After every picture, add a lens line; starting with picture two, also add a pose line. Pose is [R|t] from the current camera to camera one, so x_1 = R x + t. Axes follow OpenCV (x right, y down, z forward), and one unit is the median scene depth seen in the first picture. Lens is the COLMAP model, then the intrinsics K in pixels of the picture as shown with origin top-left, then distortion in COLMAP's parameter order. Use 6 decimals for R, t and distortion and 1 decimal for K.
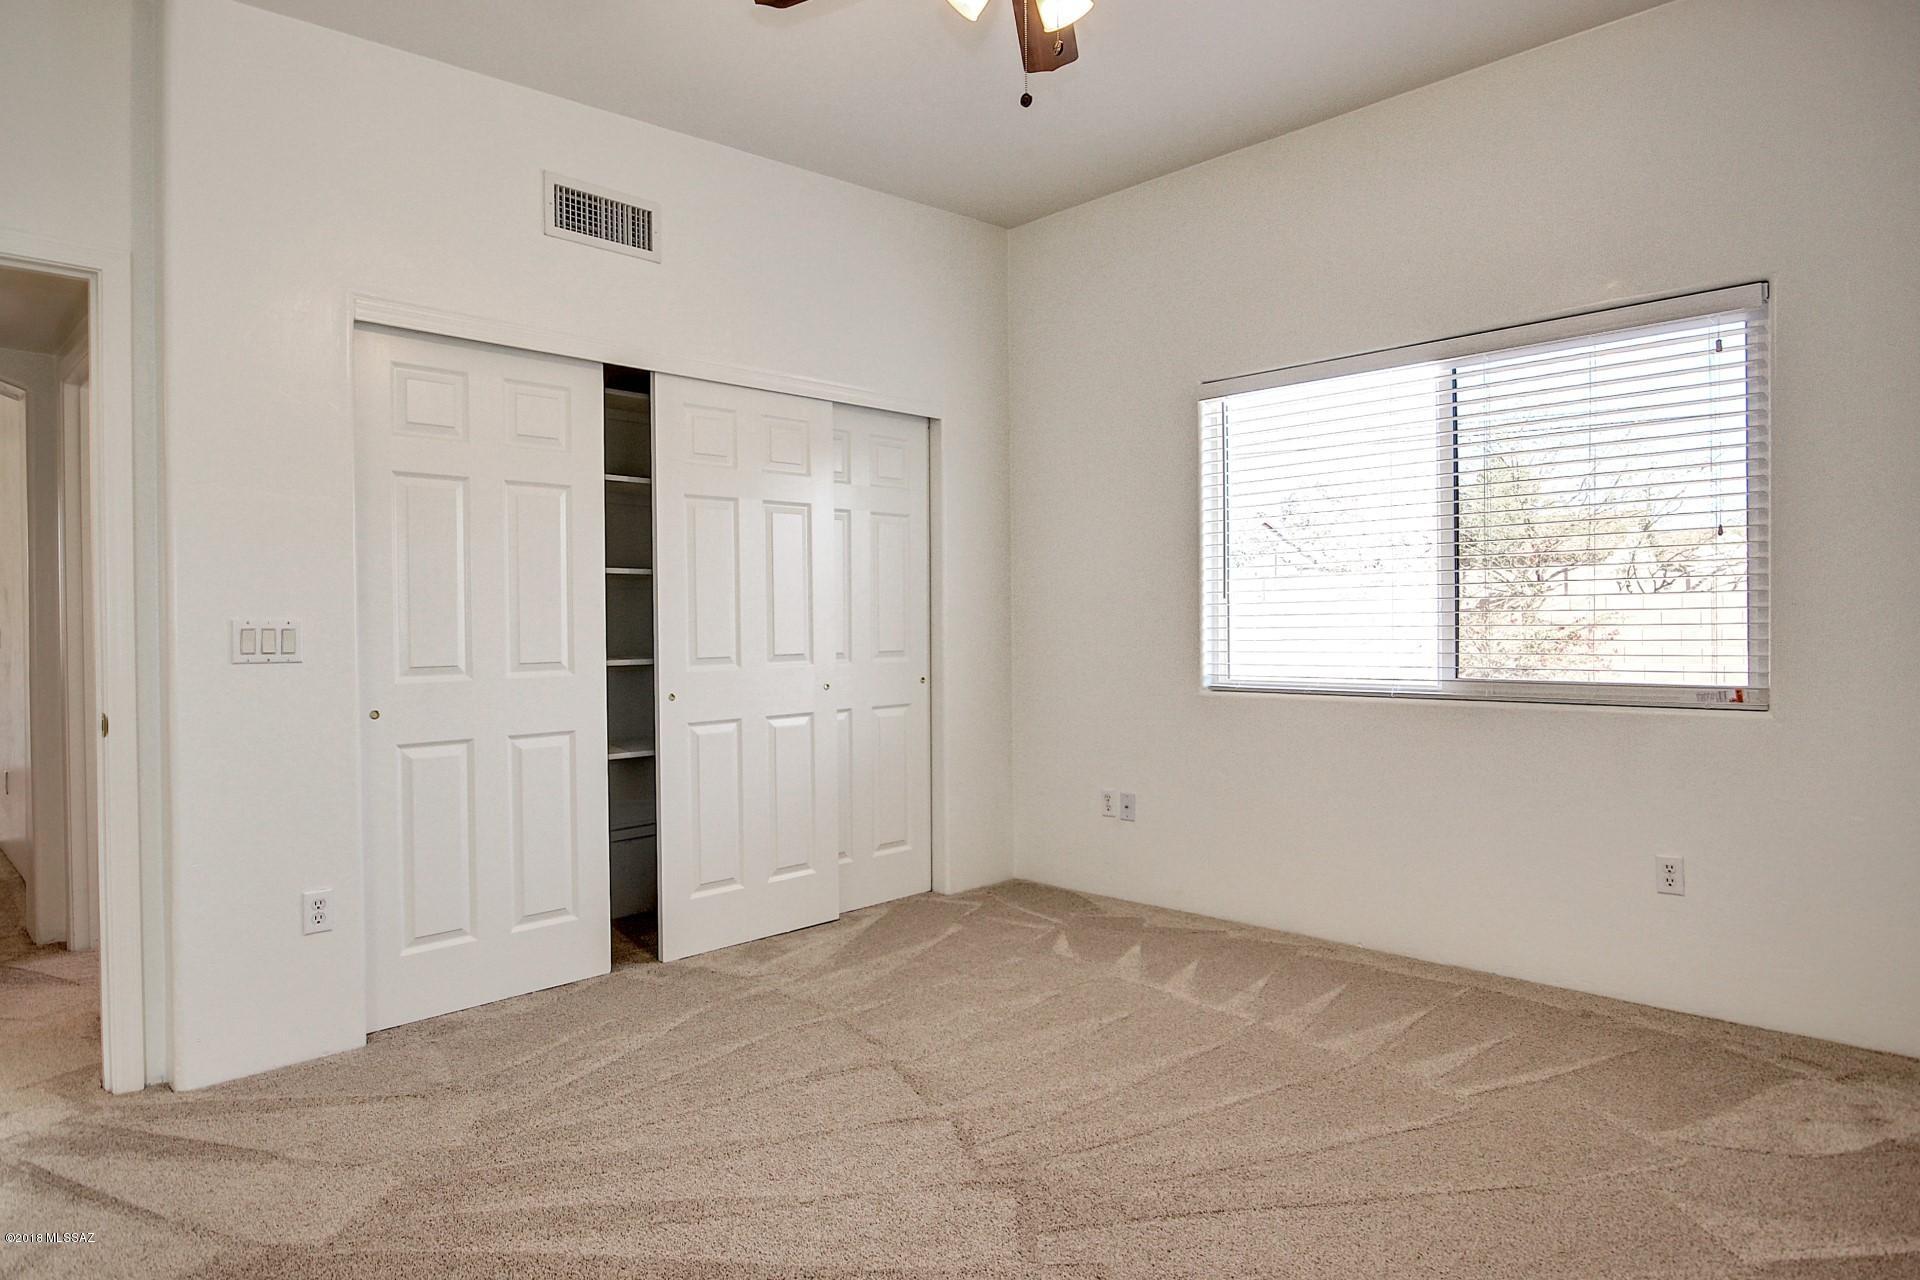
lens RADIAL K [[1096.1, 0, 964.3], [0, 1096.1, 632.5], [0, 0, 1]] dist [-0.003269, 0.001178]
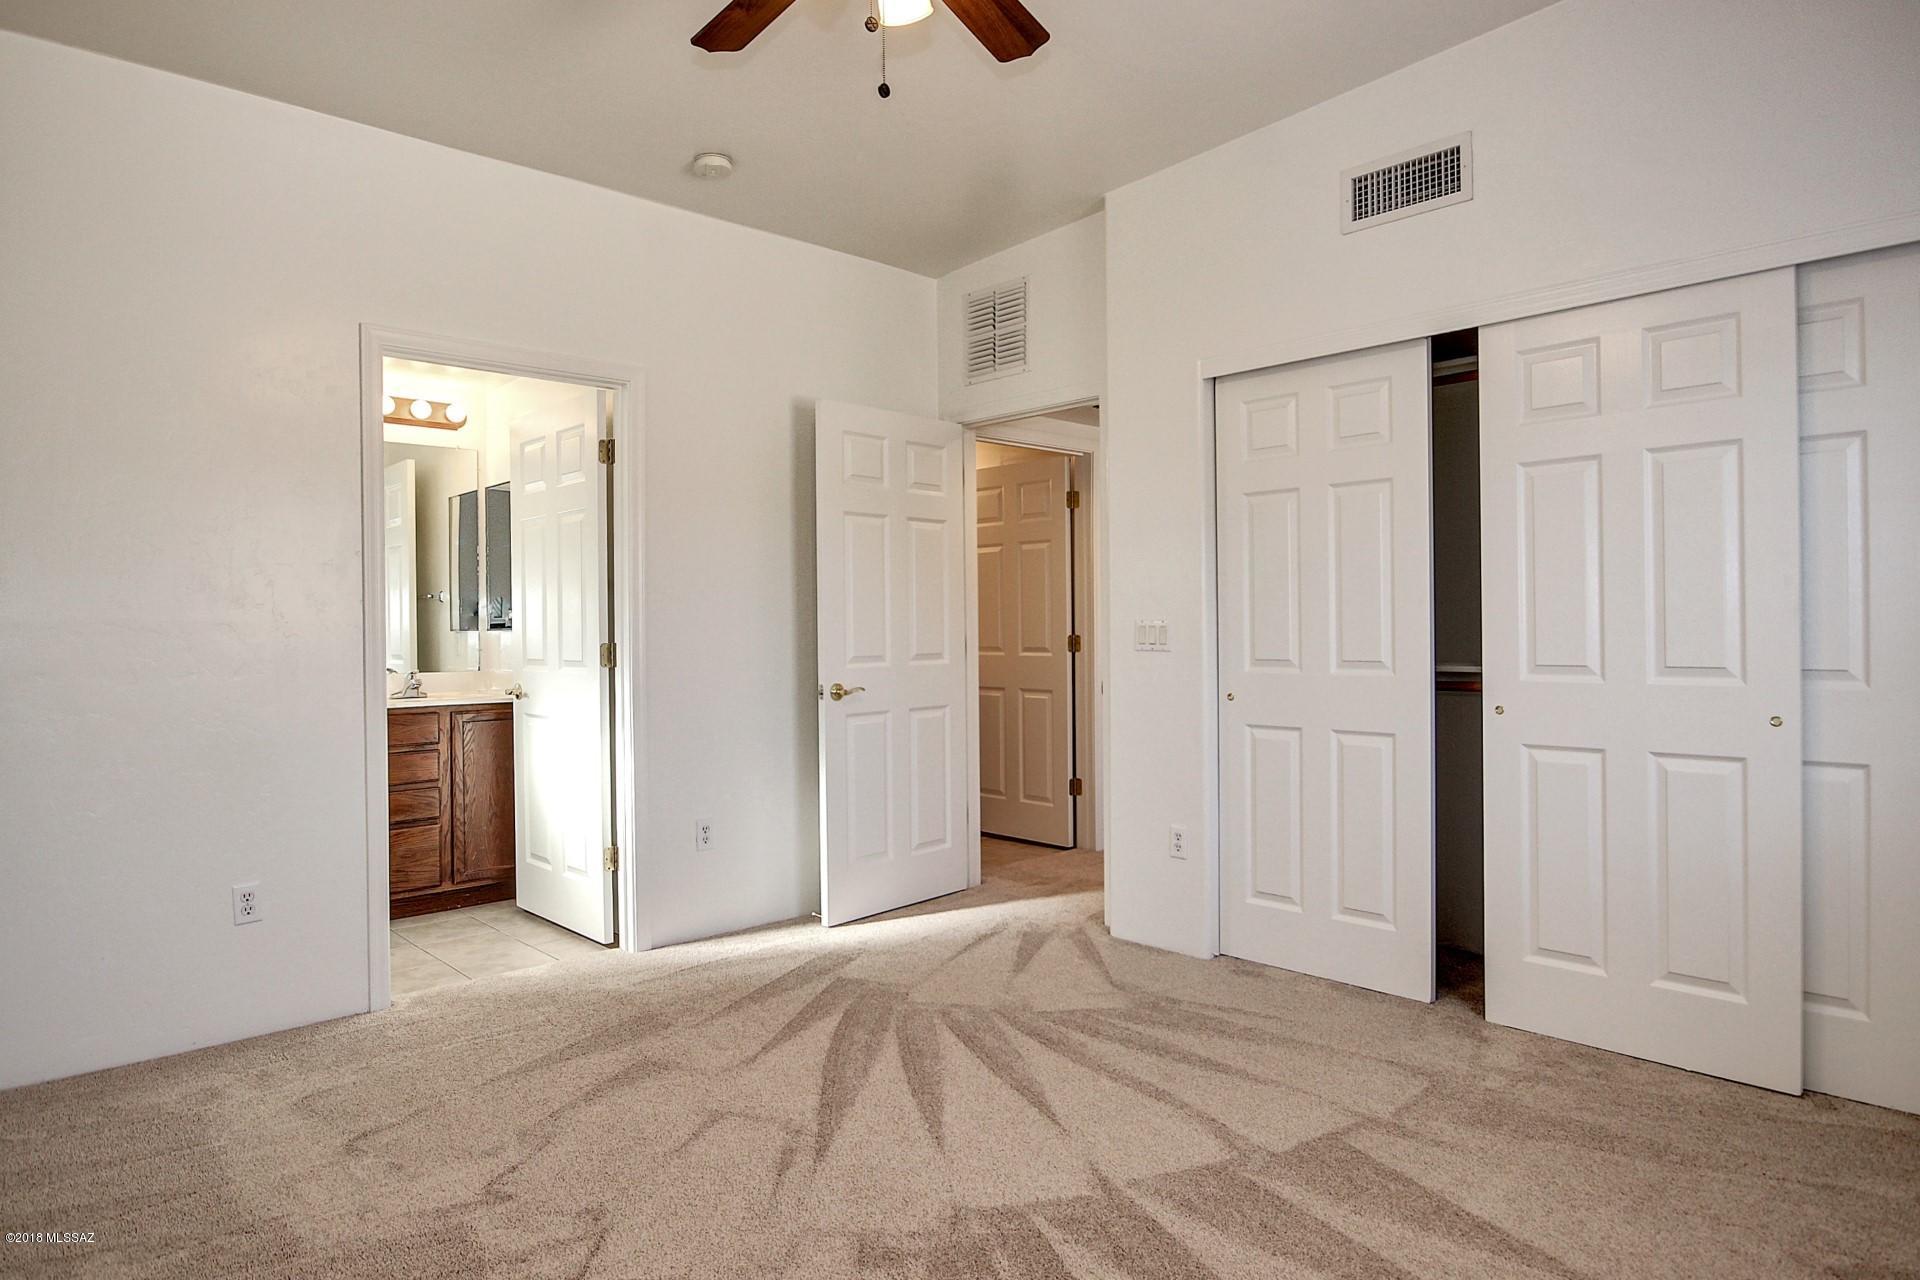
lens RADIAL K [[1096.1, 0, 961.0], [0, 1096.1, 636.4], [0, 0, 1]] dist [-0.003269, 0.001178]
pose [[-0.010053, 0.018857, -0.999772, 0.593788], [-0.002274, 0.999819, 0.018881, -0.012502], [0.999947, 0.002463, -0.010009, 0.620802]]
